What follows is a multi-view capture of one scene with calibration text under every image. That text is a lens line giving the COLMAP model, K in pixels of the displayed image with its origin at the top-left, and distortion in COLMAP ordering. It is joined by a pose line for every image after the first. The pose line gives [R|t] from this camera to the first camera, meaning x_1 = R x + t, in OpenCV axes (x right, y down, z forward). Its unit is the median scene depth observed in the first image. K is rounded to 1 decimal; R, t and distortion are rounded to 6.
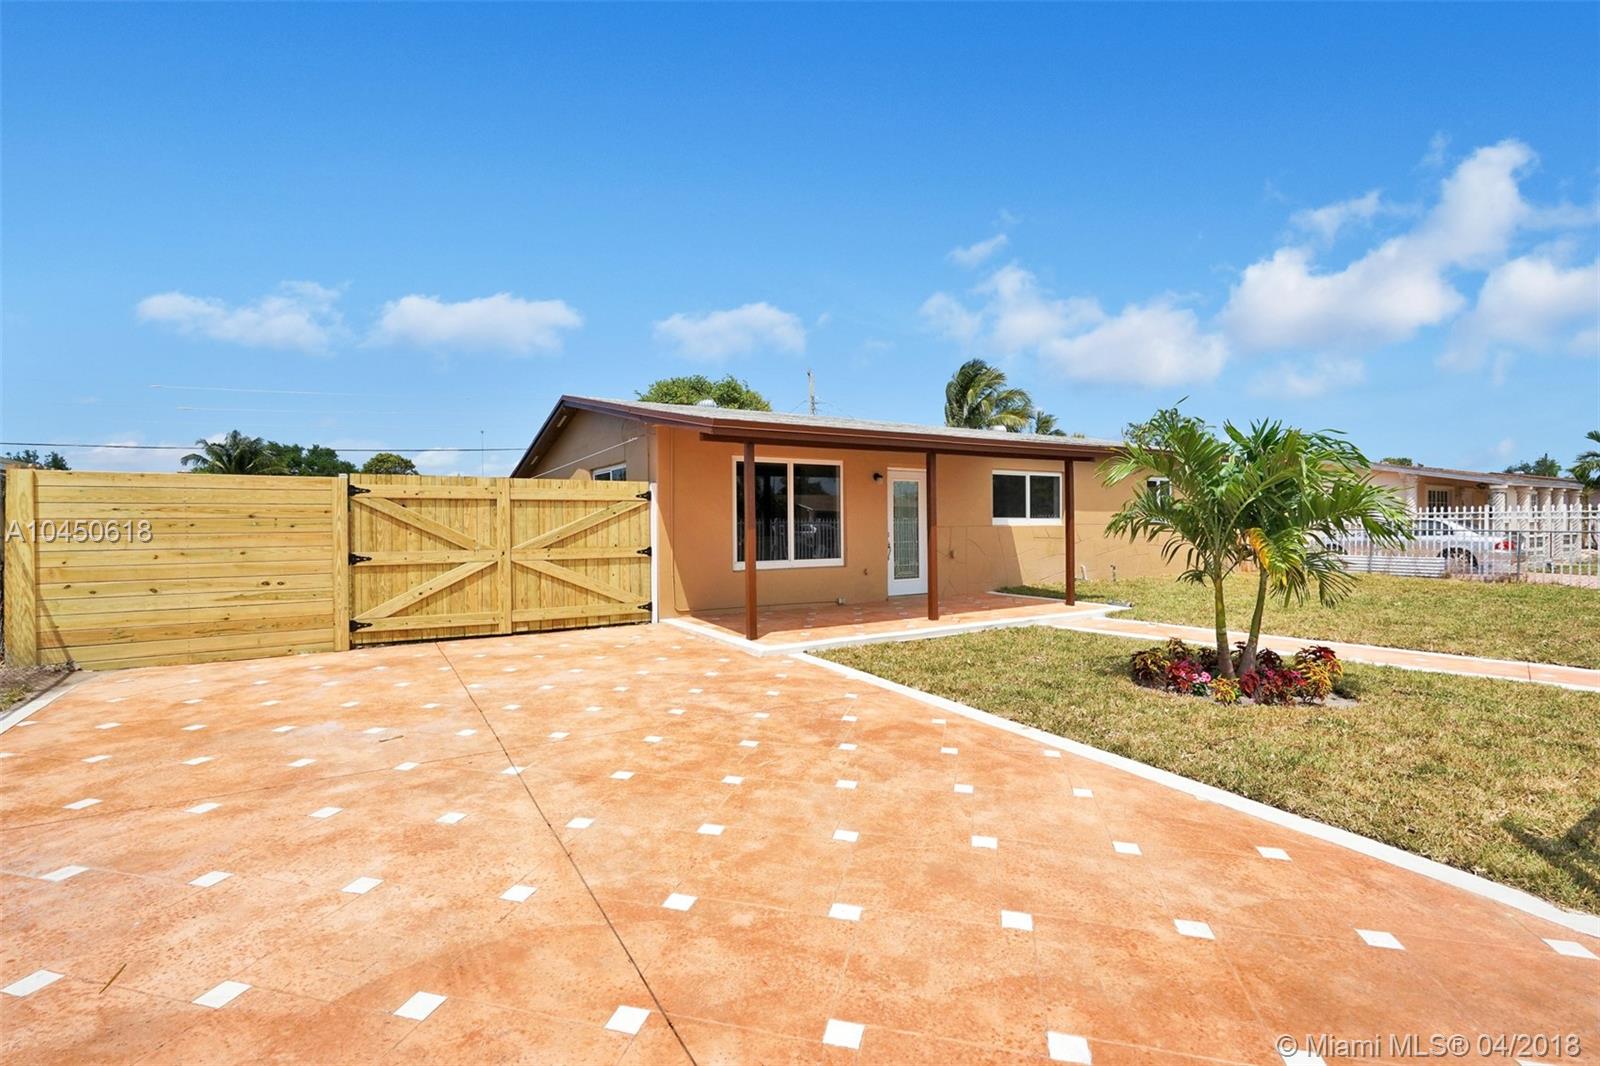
lens RADIAL K [[724.3, 0, 800.3], [0, 724.3, 531.7], [0, 0, 1]] dist [-0.004078, 0.001850]
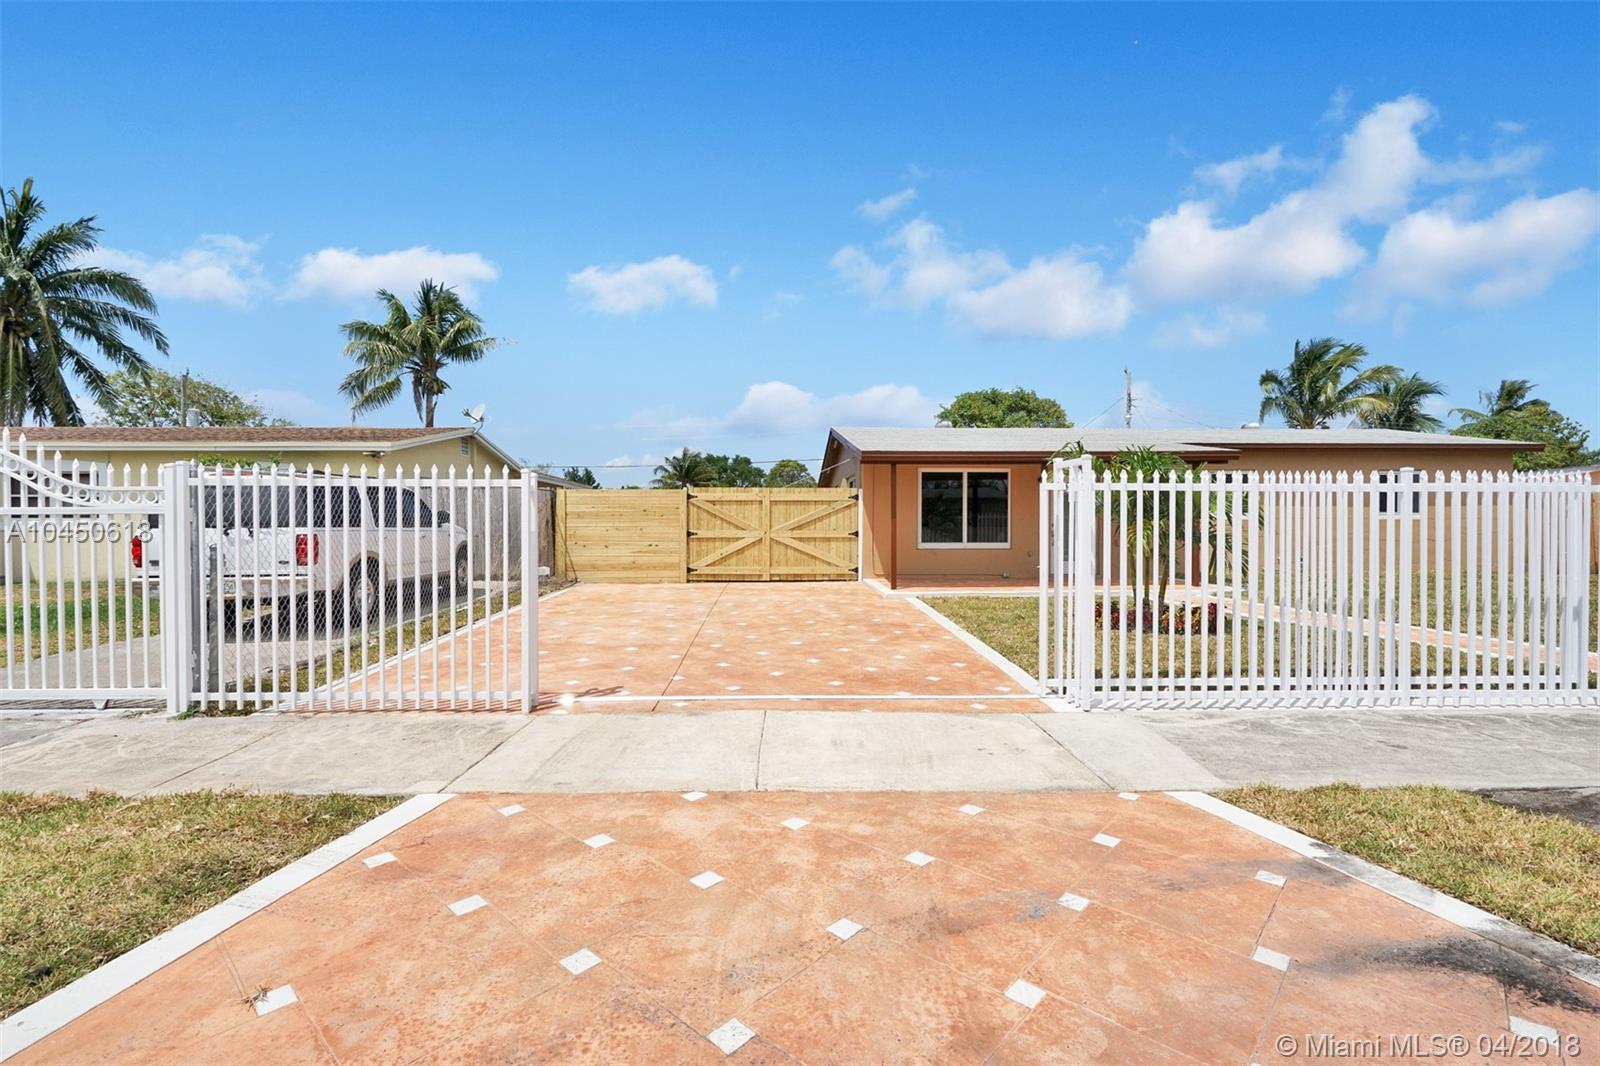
lens RADIAL K [[724.3, 0, 801.2], [0, 724.3, 530.4], [0, 0, 1]] dist [-0.004078, 0.001850]
pose [[0.869262, 0.012699, -0.494189, 0.490254], [-0.010454, 0.999919, 0.007306, 0.011282], [0.494242, -0.001184, 0.869324, -0.419811]]
